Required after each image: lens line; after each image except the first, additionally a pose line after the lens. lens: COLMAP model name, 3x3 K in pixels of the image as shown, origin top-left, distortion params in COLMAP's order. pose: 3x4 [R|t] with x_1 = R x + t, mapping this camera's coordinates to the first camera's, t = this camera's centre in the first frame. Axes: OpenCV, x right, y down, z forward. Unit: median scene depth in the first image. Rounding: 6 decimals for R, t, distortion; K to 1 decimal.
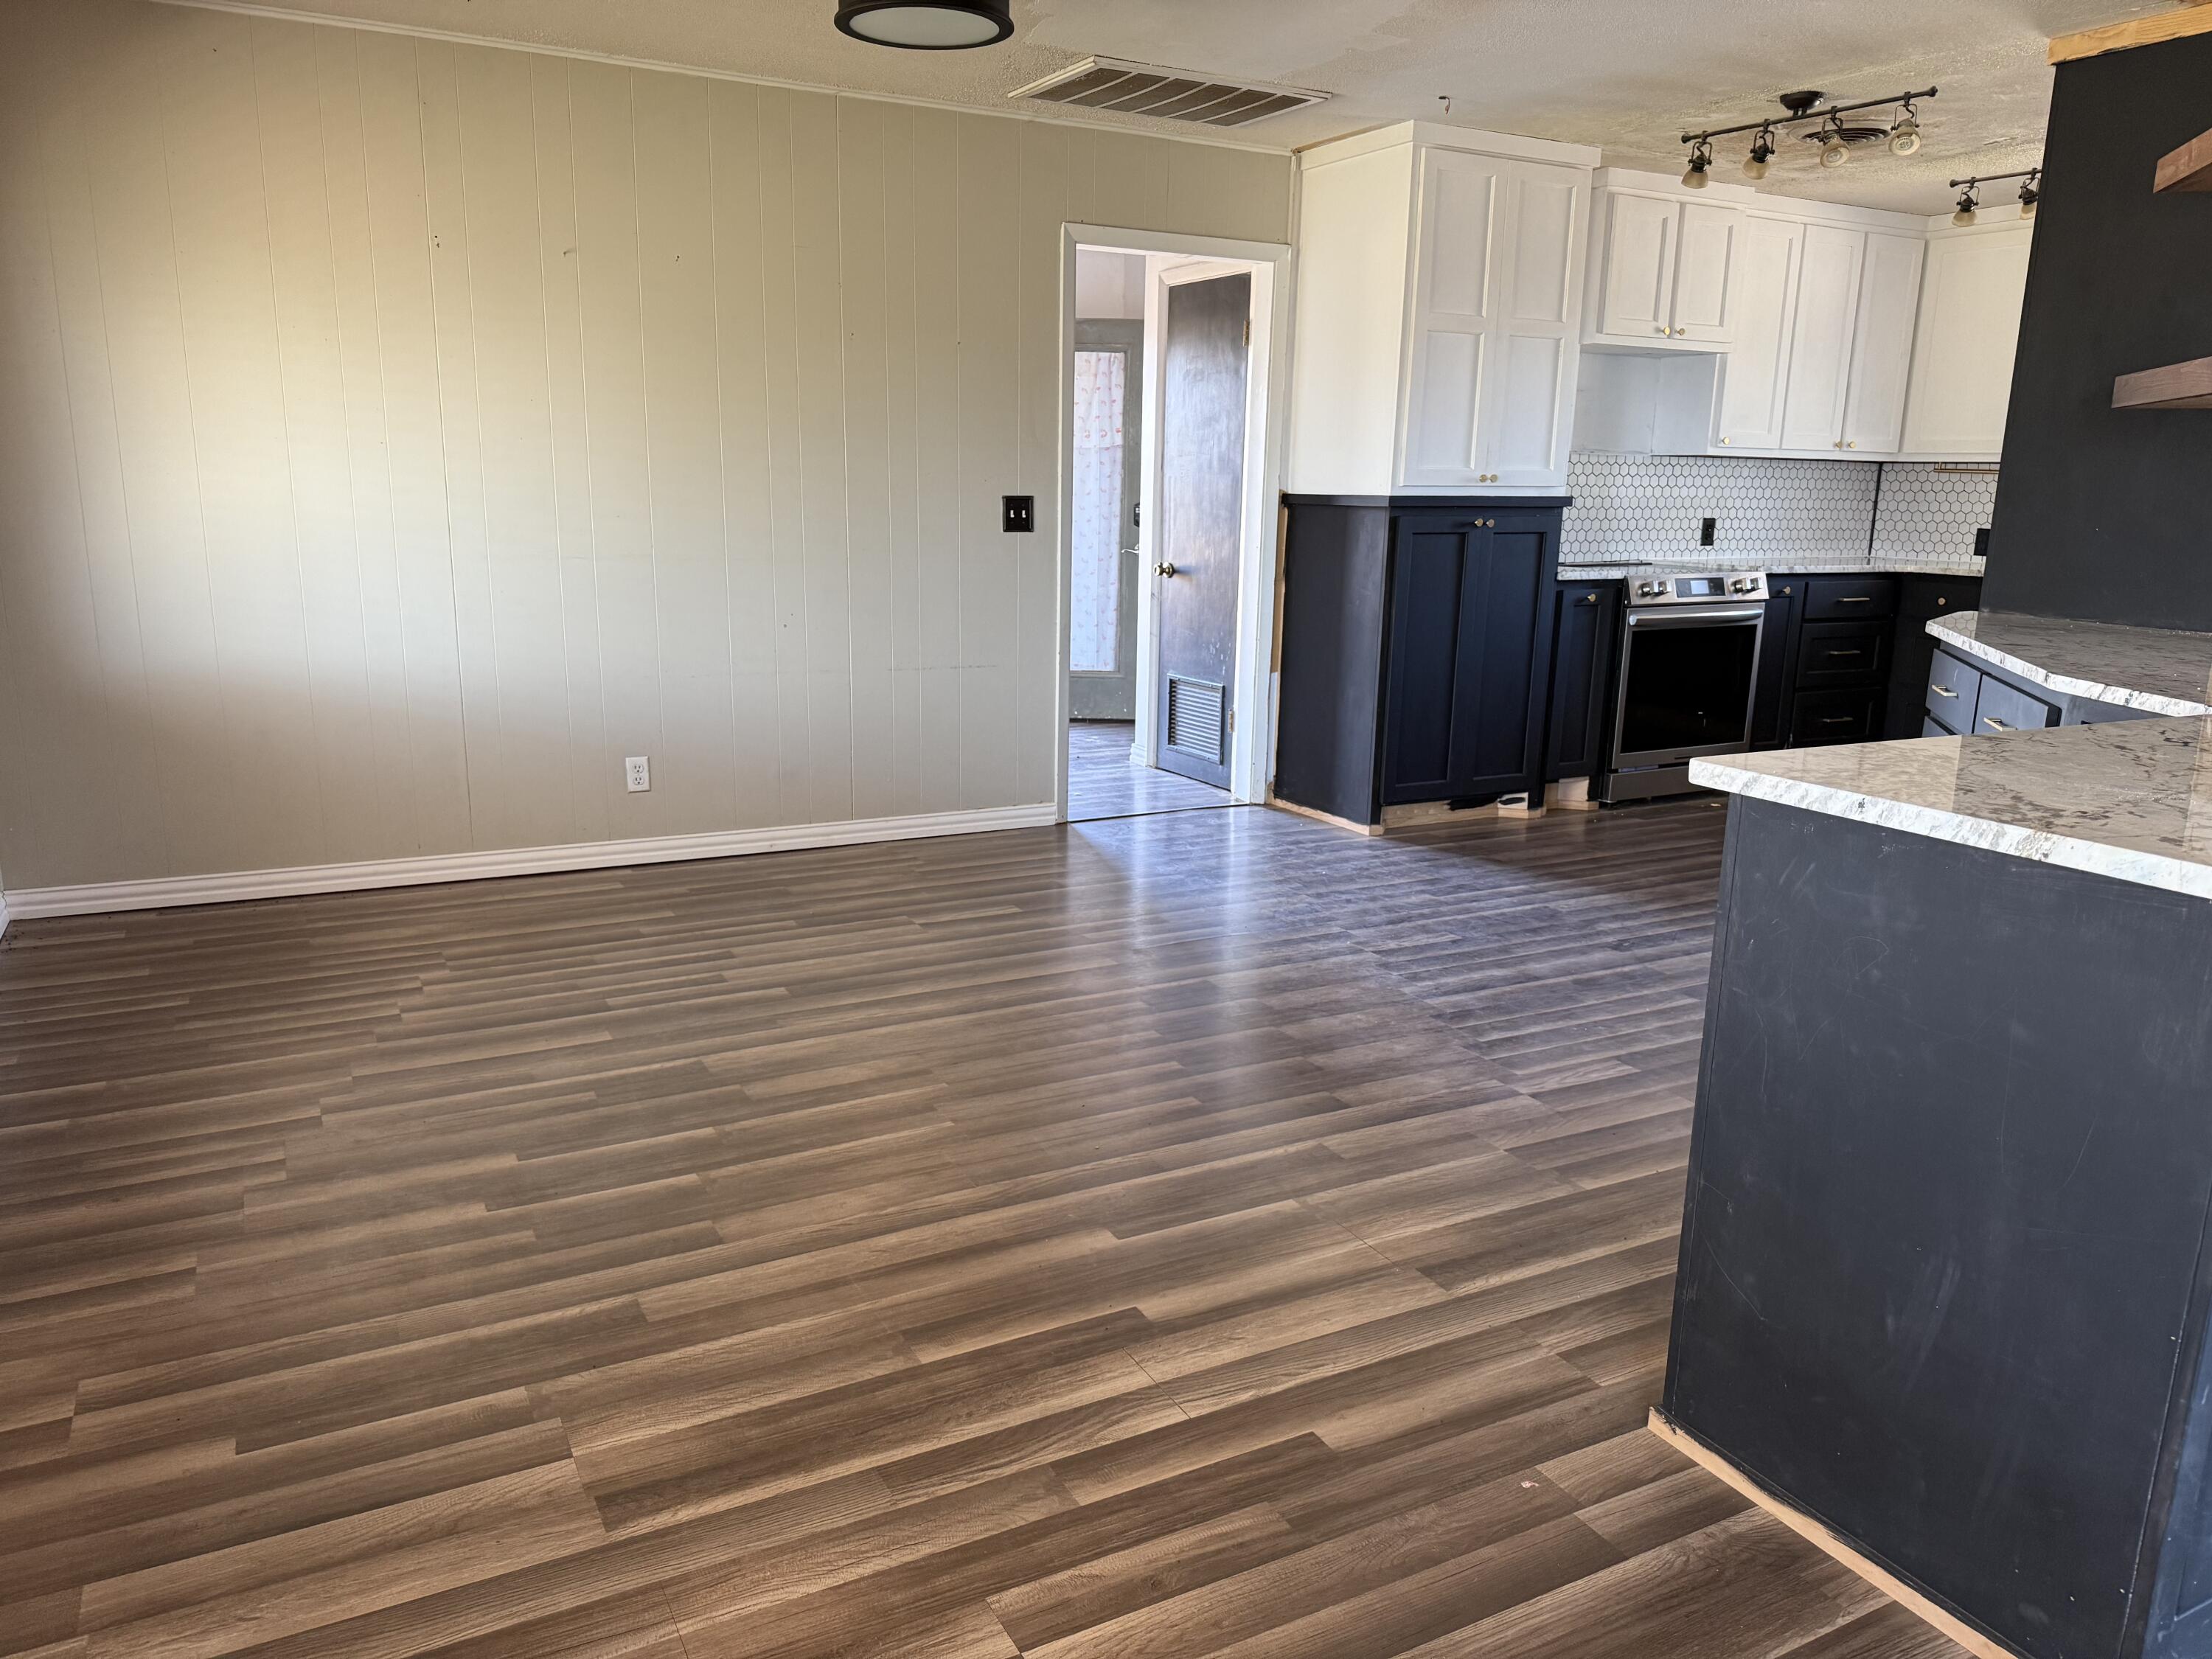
lens RADIAL K [[1562.9, 0, 1084.8], [0, 1562.9, 845.4], [0, 0, 1]] dist [0.049469, -0.076806]
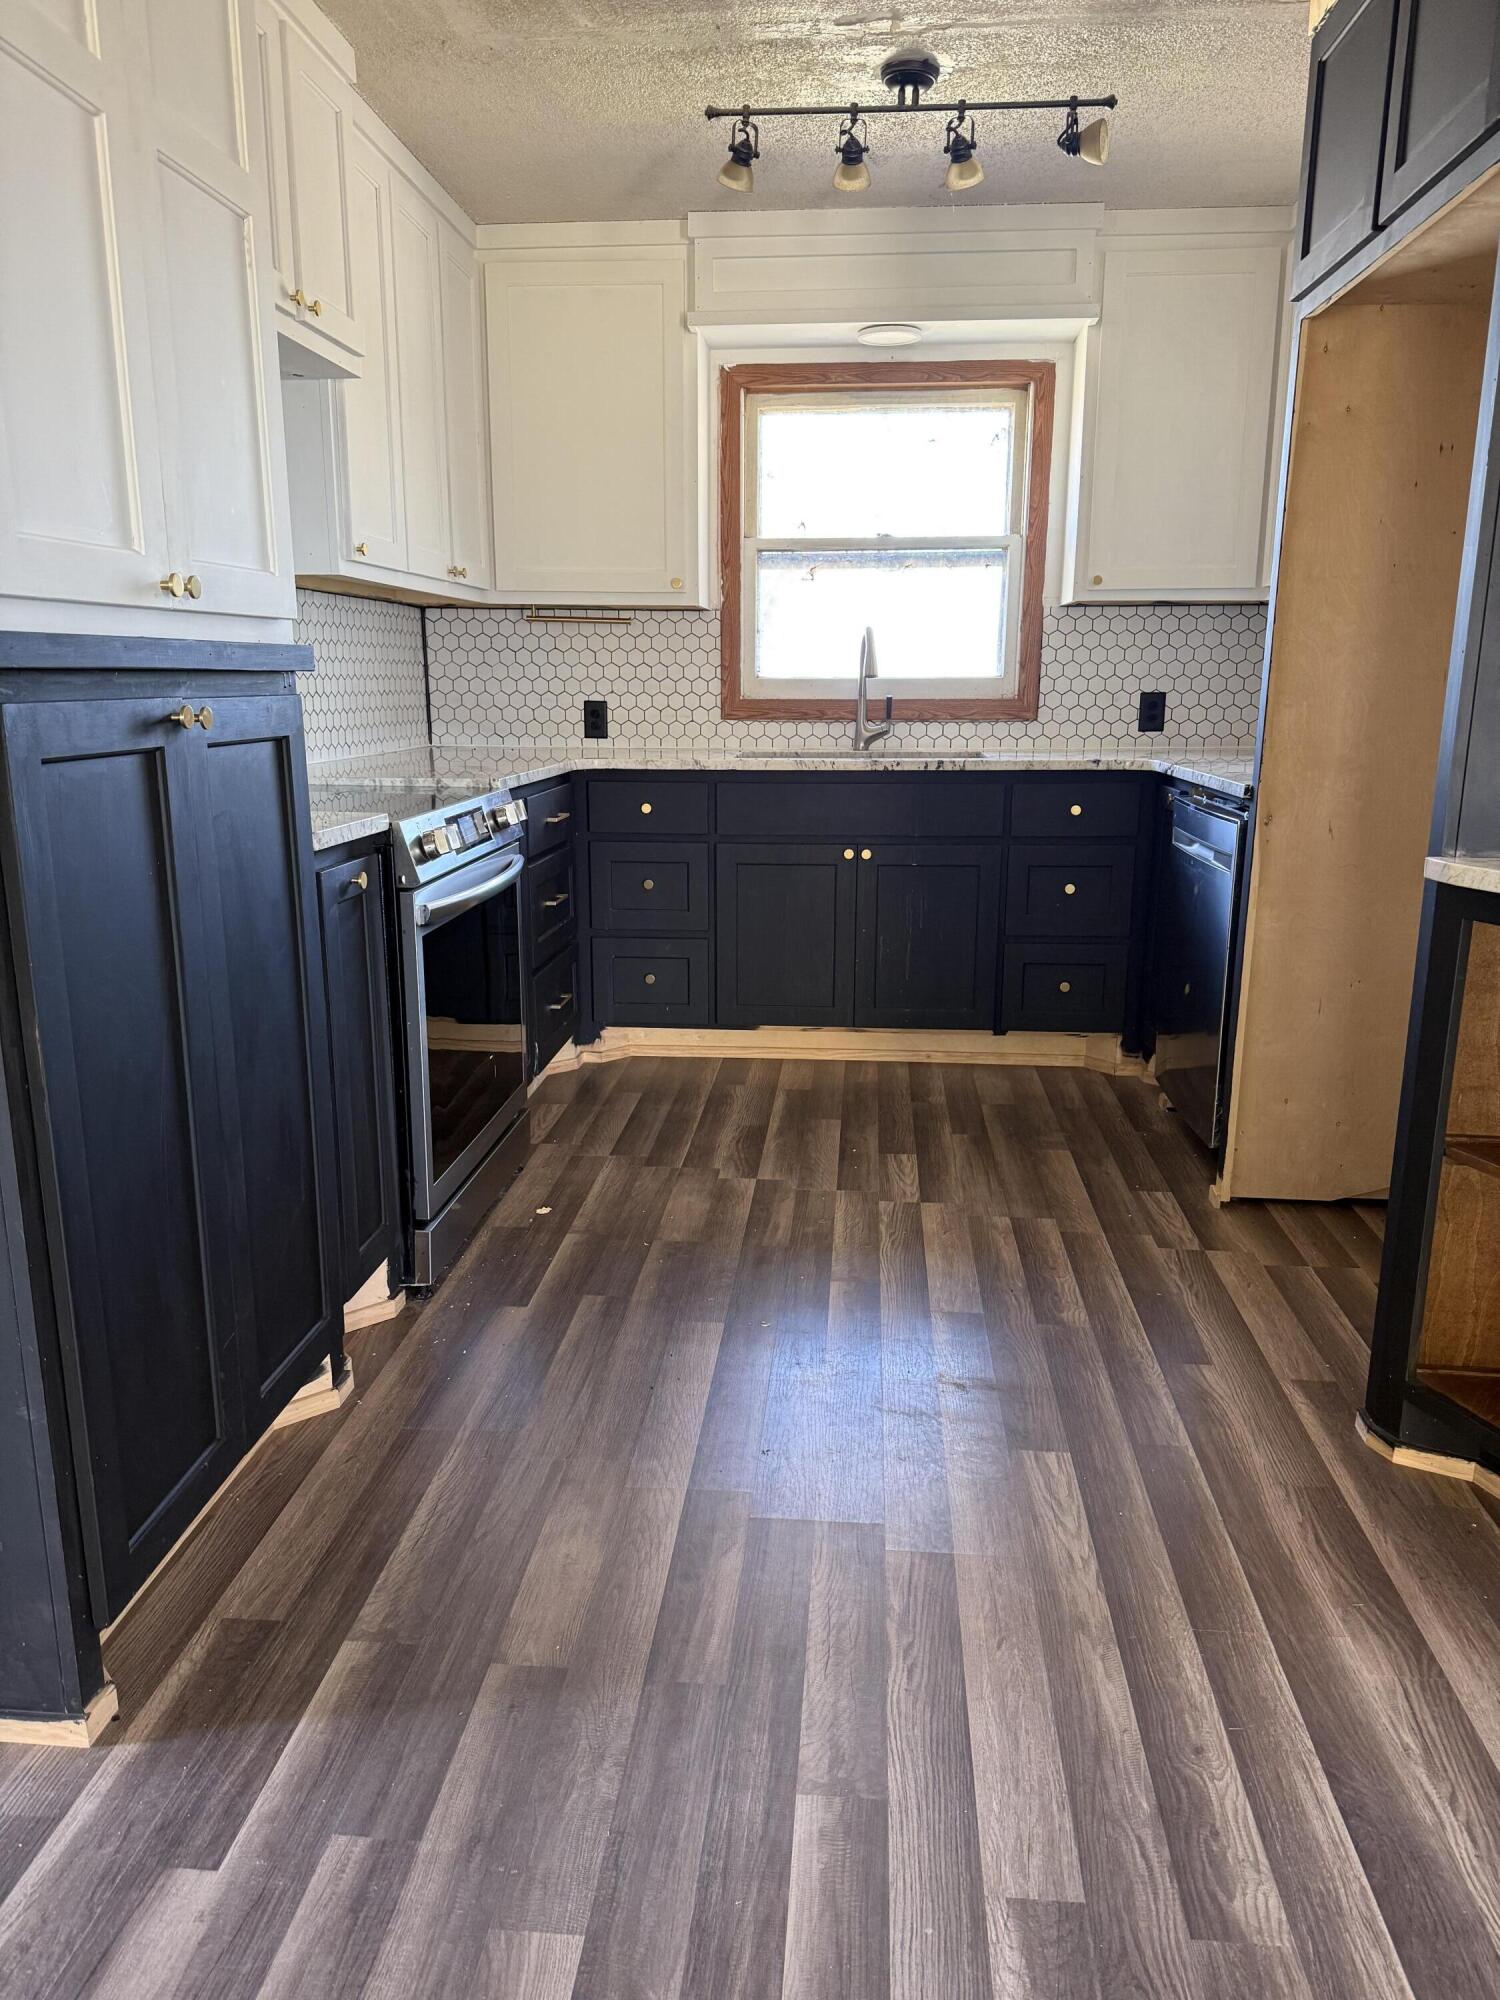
lens RADIAL K [[1413.1, 0, 764.0], [0, 1413.1, 1029.6], [0, 0, 1]] dist [0.049469, -0.076806]
pose [[0.537949, -0.218054, 0.814287, 0.045329], [0.195601, 0.971890, 0.131036, -0.127176], [-0.819970, 0.088784, 0.565479, 0.593781]]
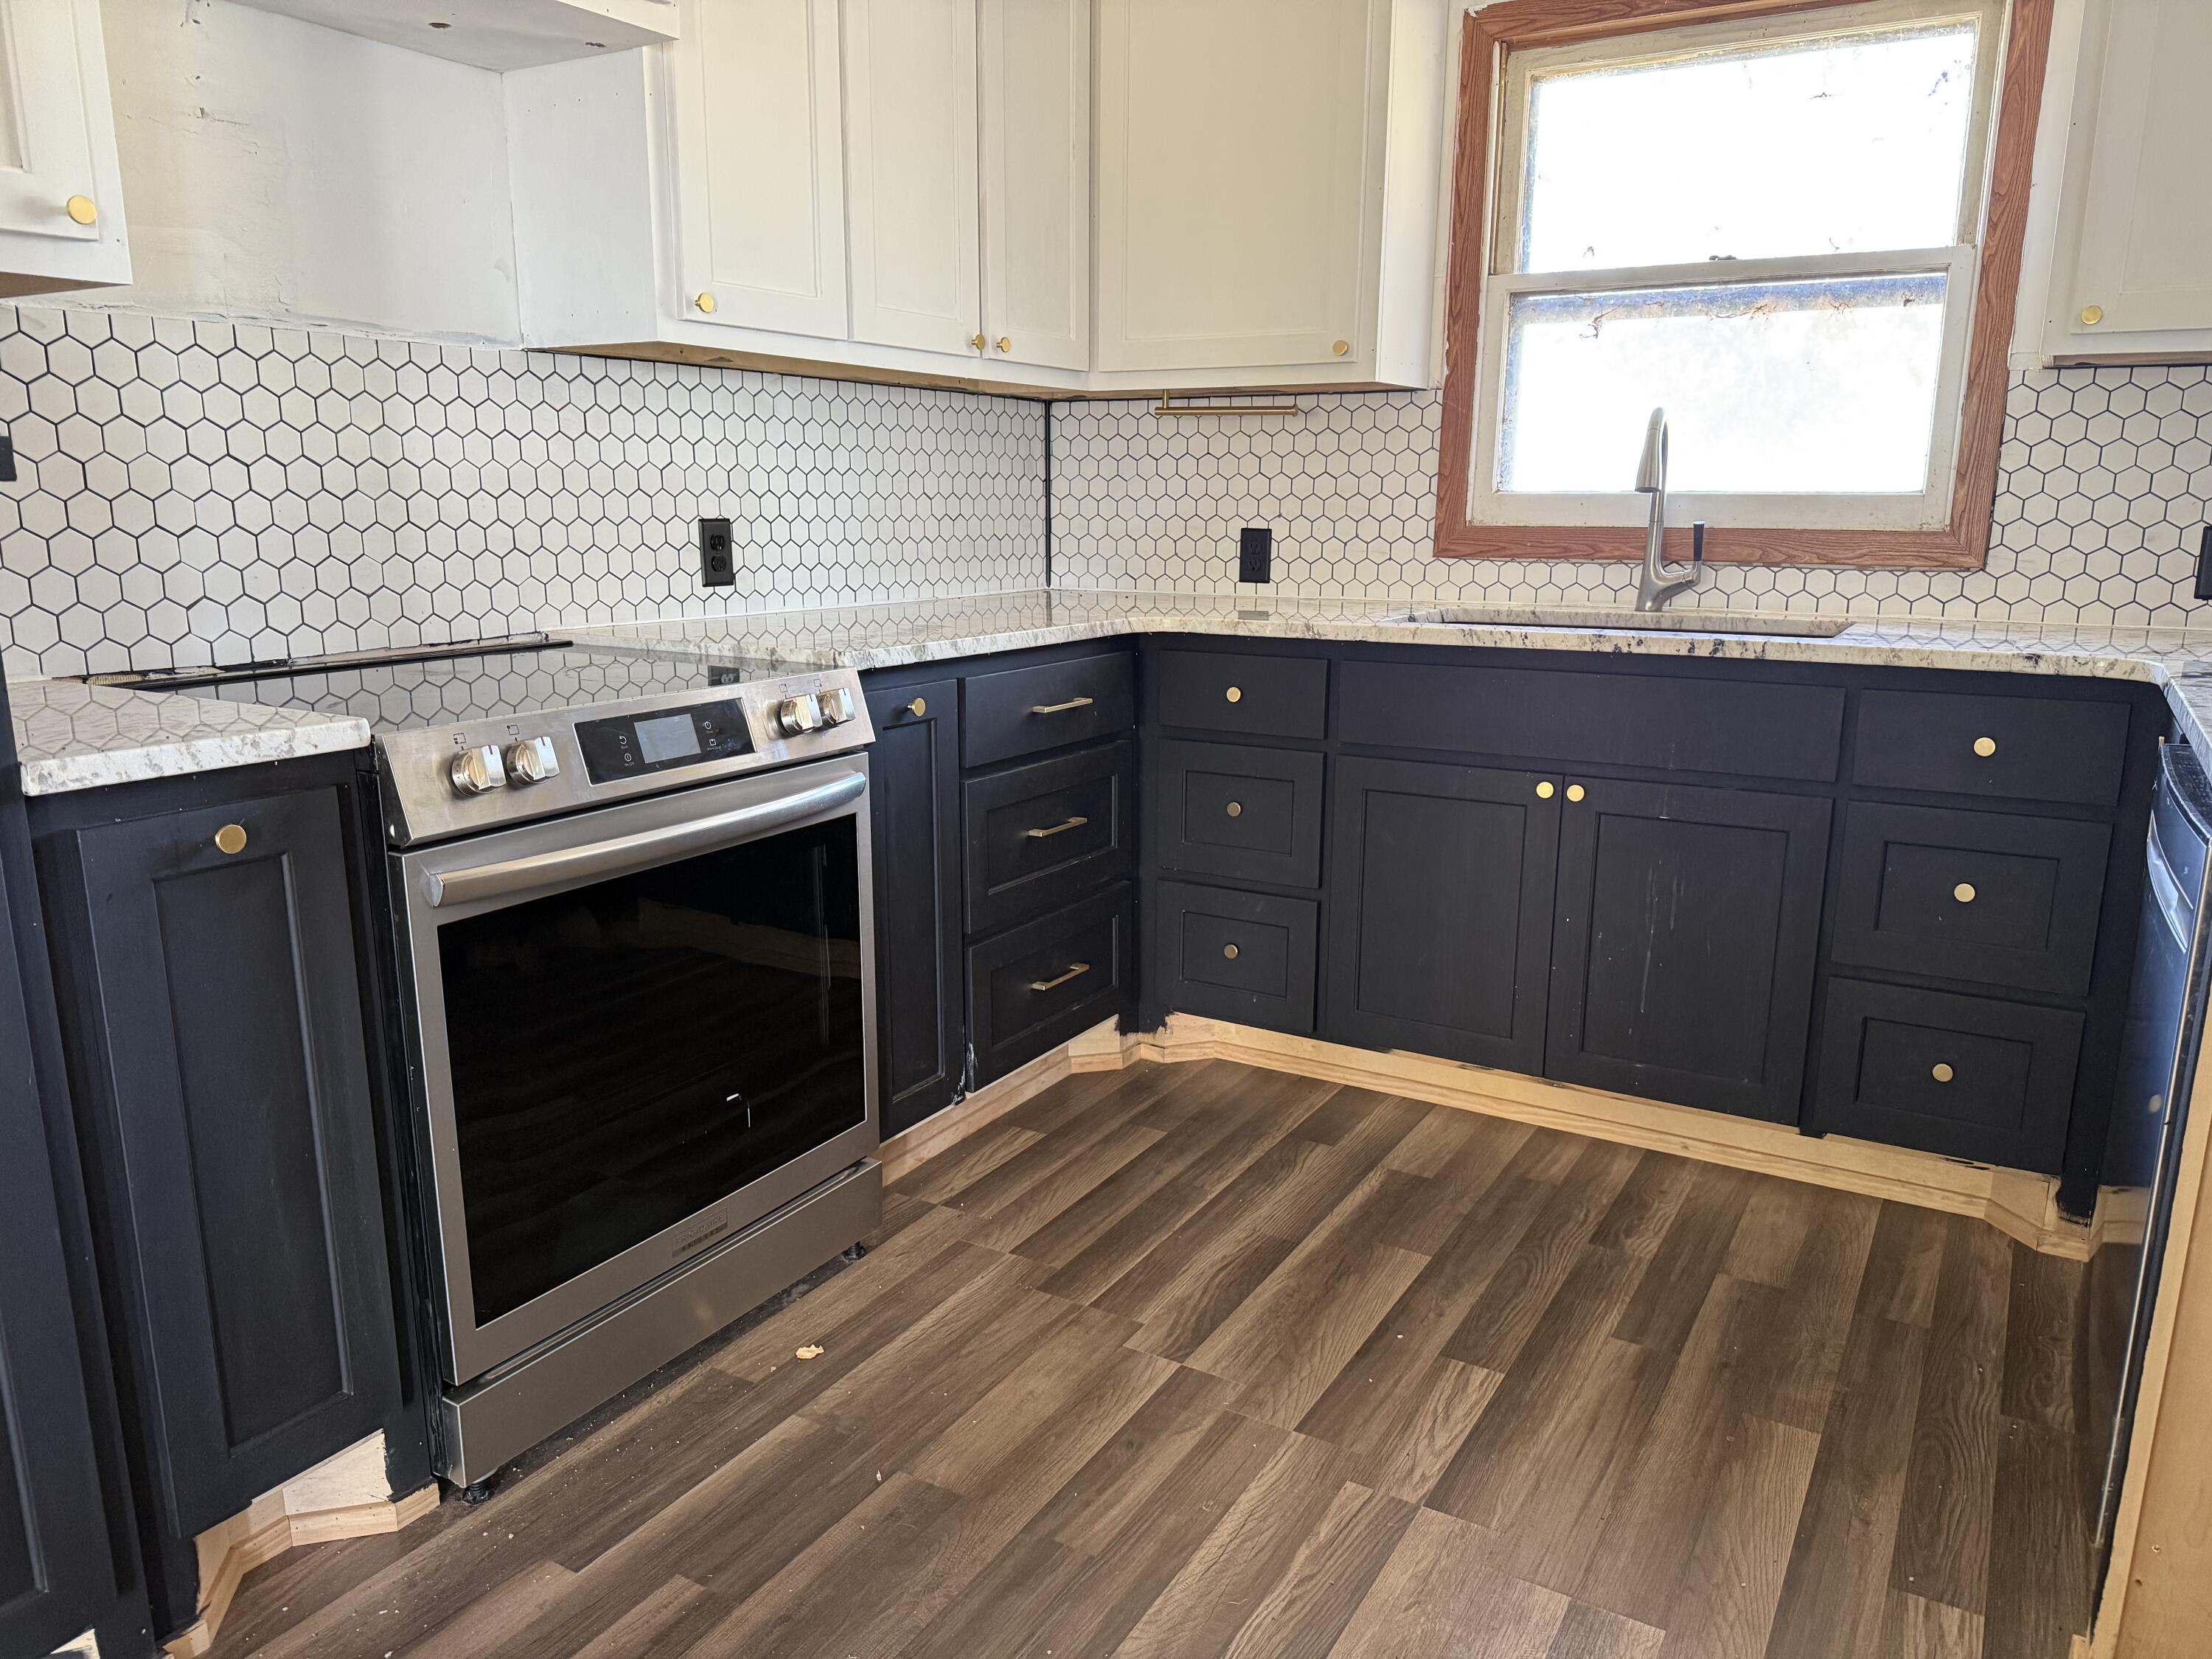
lens RADIAL K [[1562.9, 0, 1095.0], [0, 1562.9, 844.1], [0, 0, 1]] dist [0.049469, -0.076806]
pose [[0.857597, -0.125040, 0.498892, 0.272864], [0.125704, 0.991538, 0.032429, -0.127498], [-0.498725, 0.034901, 0.866057, 0.613209]]
